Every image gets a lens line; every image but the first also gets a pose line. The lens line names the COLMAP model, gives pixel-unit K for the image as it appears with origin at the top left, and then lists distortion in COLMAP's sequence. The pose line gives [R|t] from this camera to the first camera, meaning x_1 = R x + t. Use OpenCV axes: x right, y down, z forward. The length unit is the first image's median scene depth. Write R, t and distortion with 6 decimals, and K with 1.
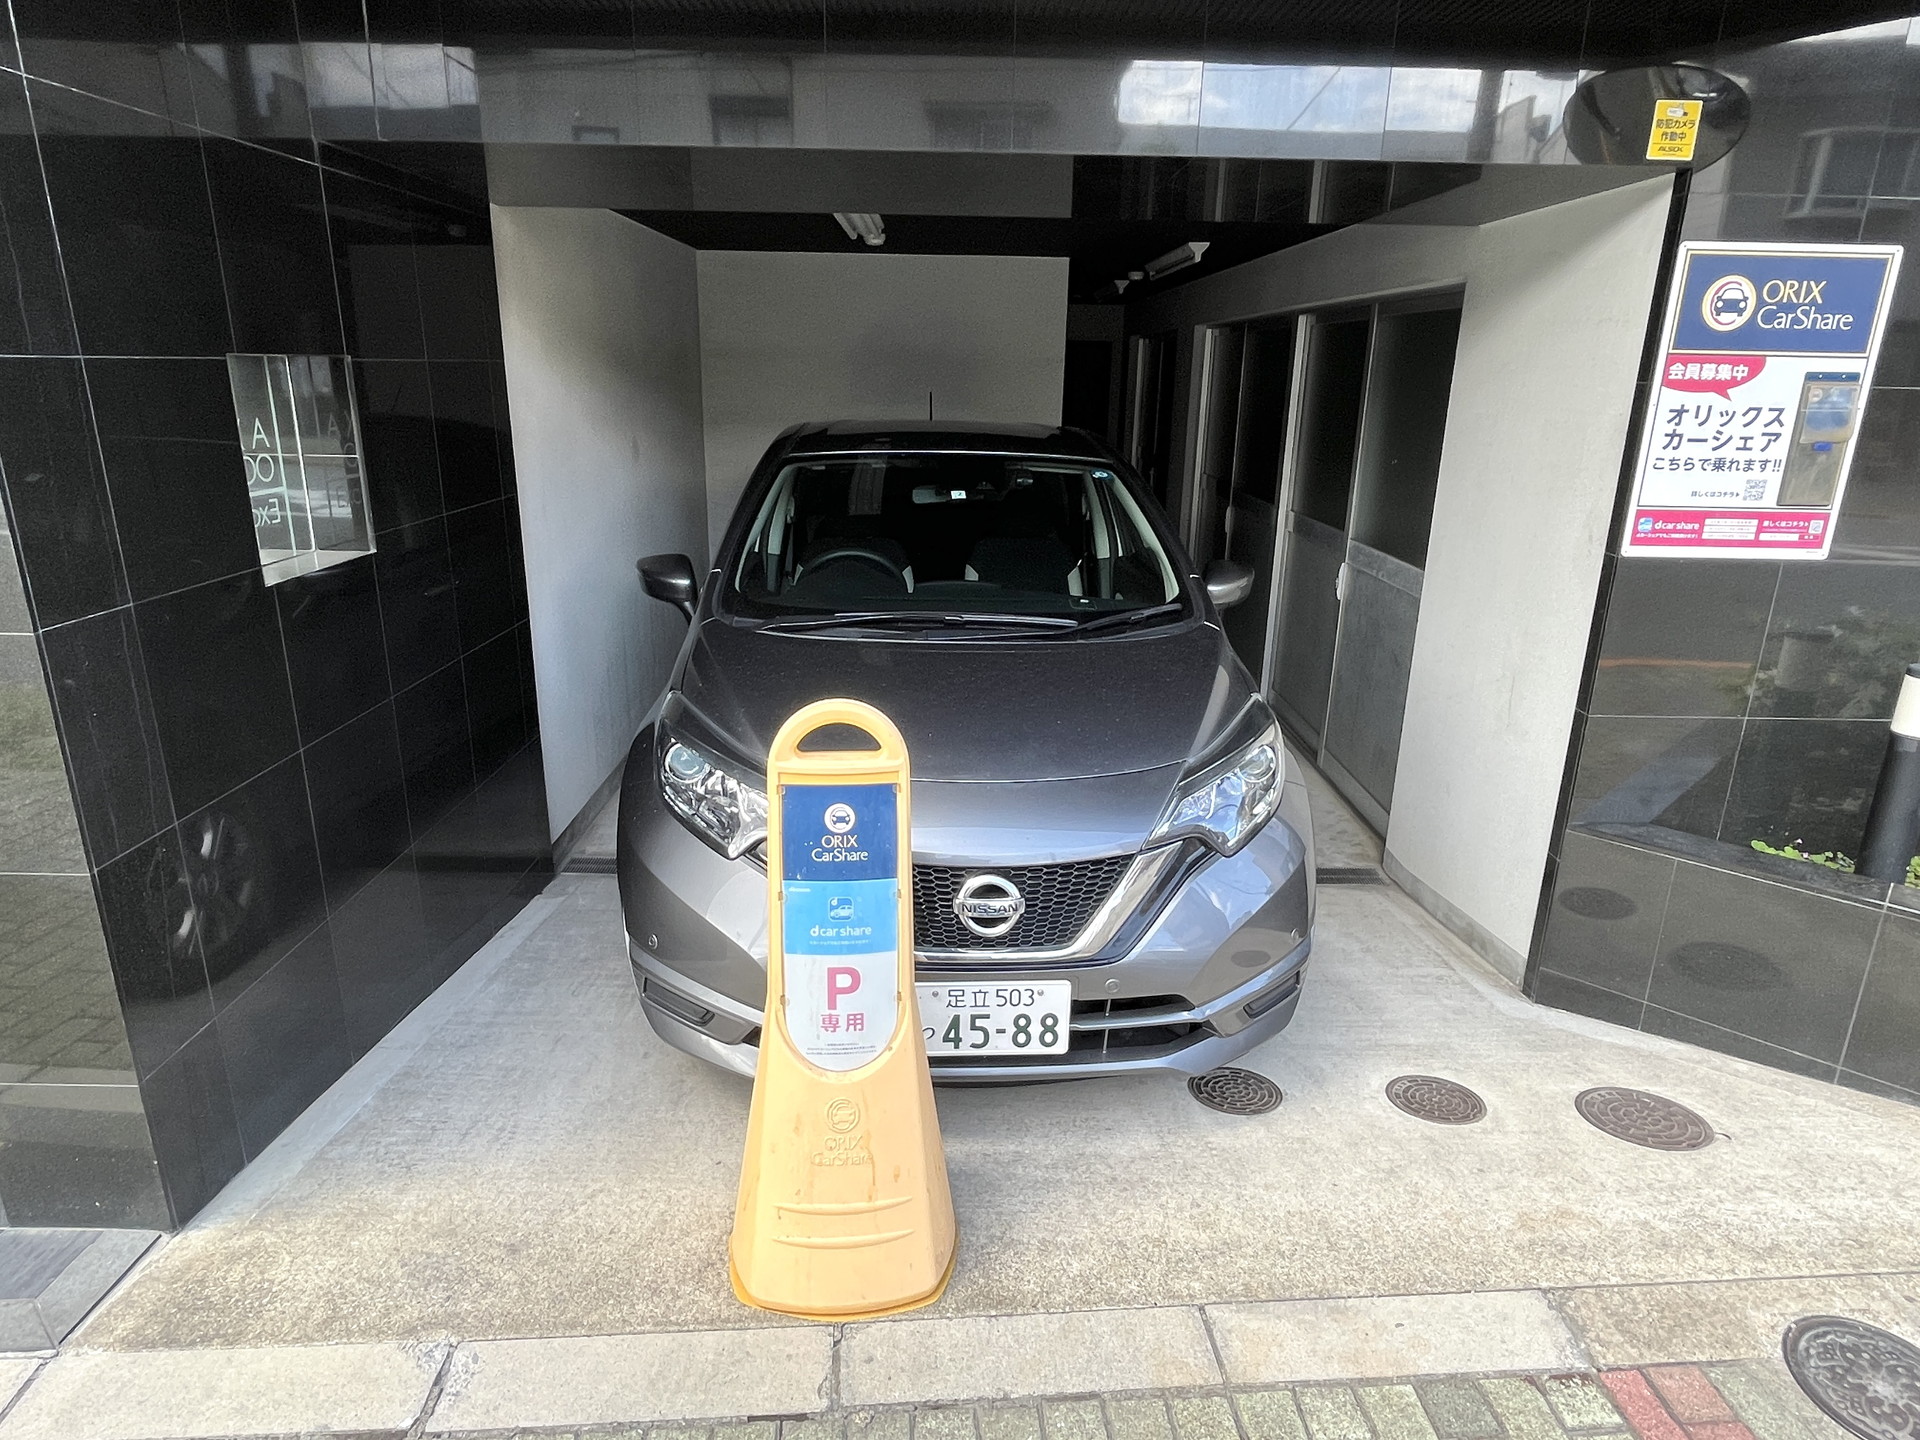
lens RADIAL K [[1126.0, 0, 954.6], [0, 1126.0, 714.6], [0, 0, 1]] dist [-0.004249, -0.002003]
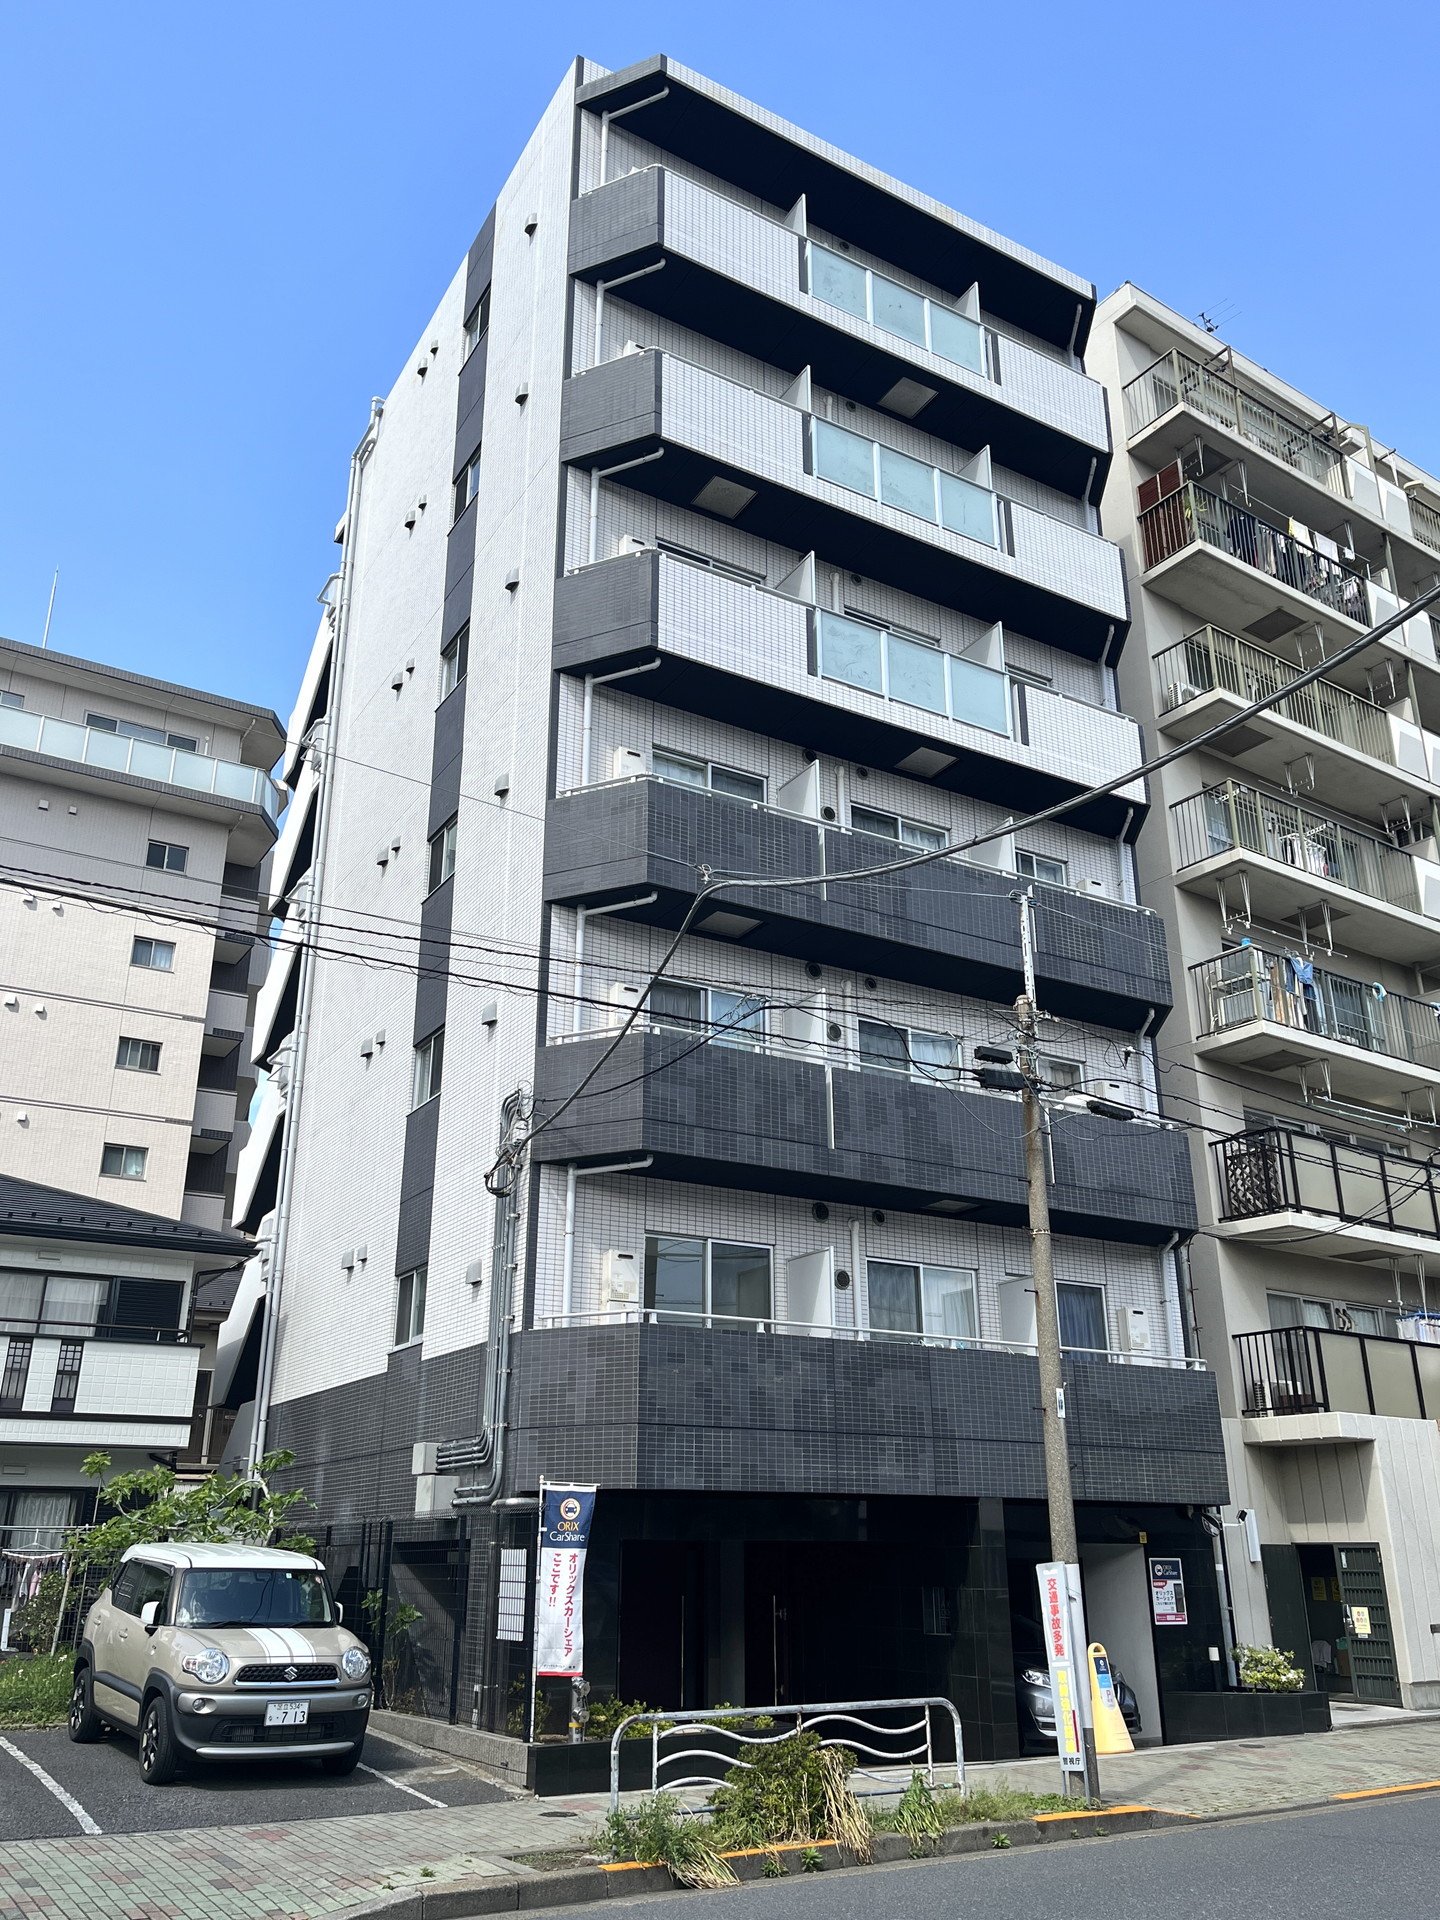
lens RADIAL K [[1559.6, 0, 717.8], [0, 1559.6, 960.3], [0, 0, 1]] dist [0.033939, -0.021063]
pose [[0.856361, 0.171400, 0.487101, -4.962572], [0.168167, 0.799309, -0.576910, 1.195190], [-0.488227, 0.575958, 0.655673, -4.285721]]
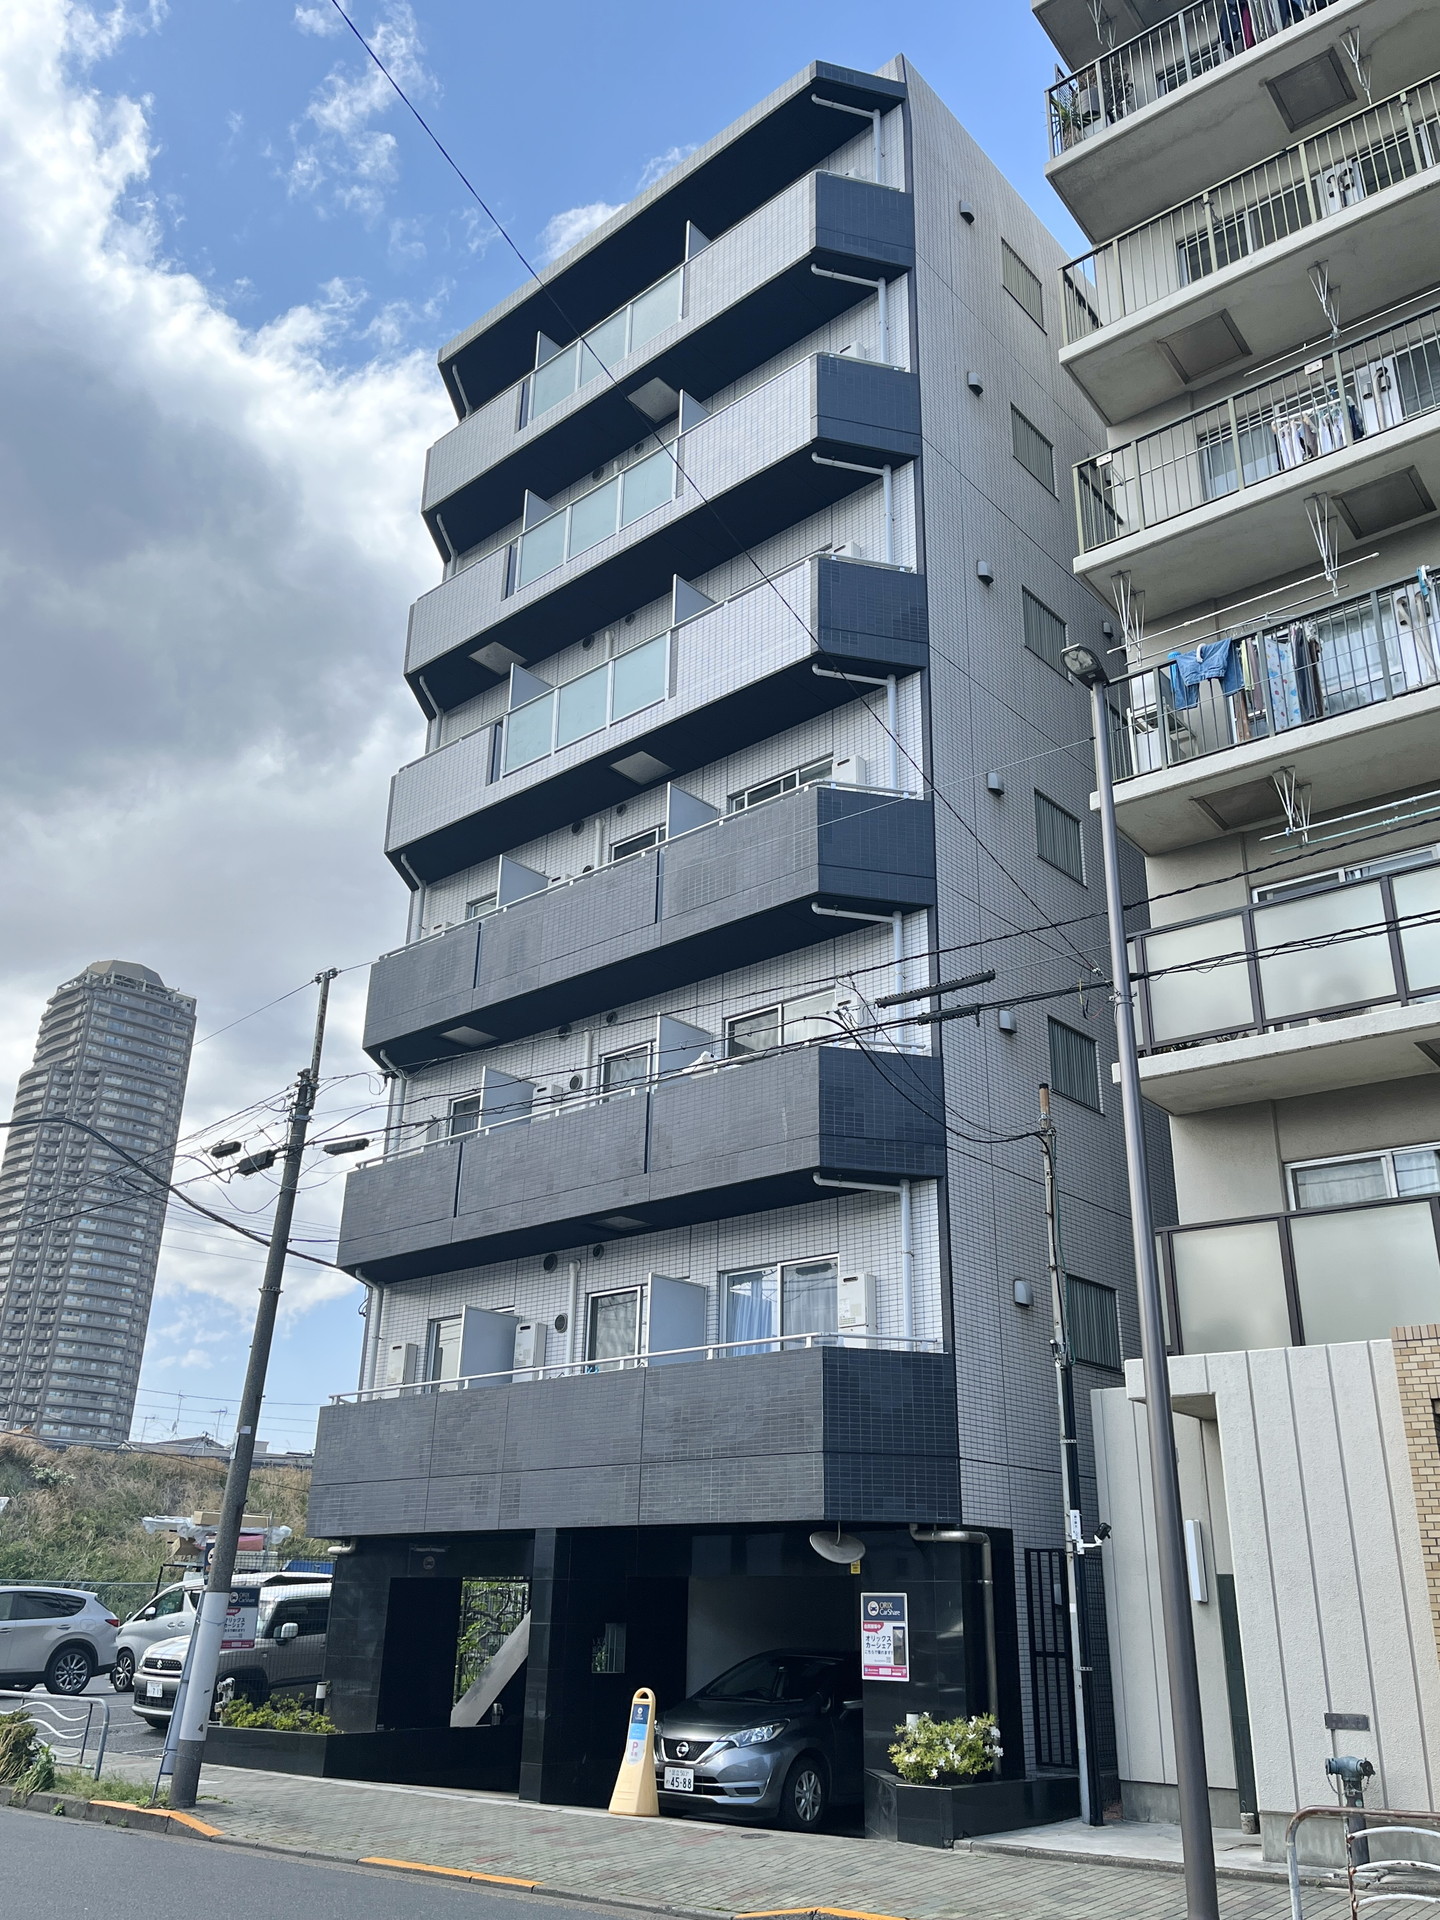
lens RADIAL K [[1562.2, 0, 725.6], [0, 1562.2, 960.1], [0, 0, 1]] dist [0.026400, 0.000630]
pose [[0.750595, -0.256933, -0.608763, 4.221134], [-0.201263, 0.788627, -0.581000, 1.143140], [0.629365, 0.558617, 0.540228, -3.568622]]
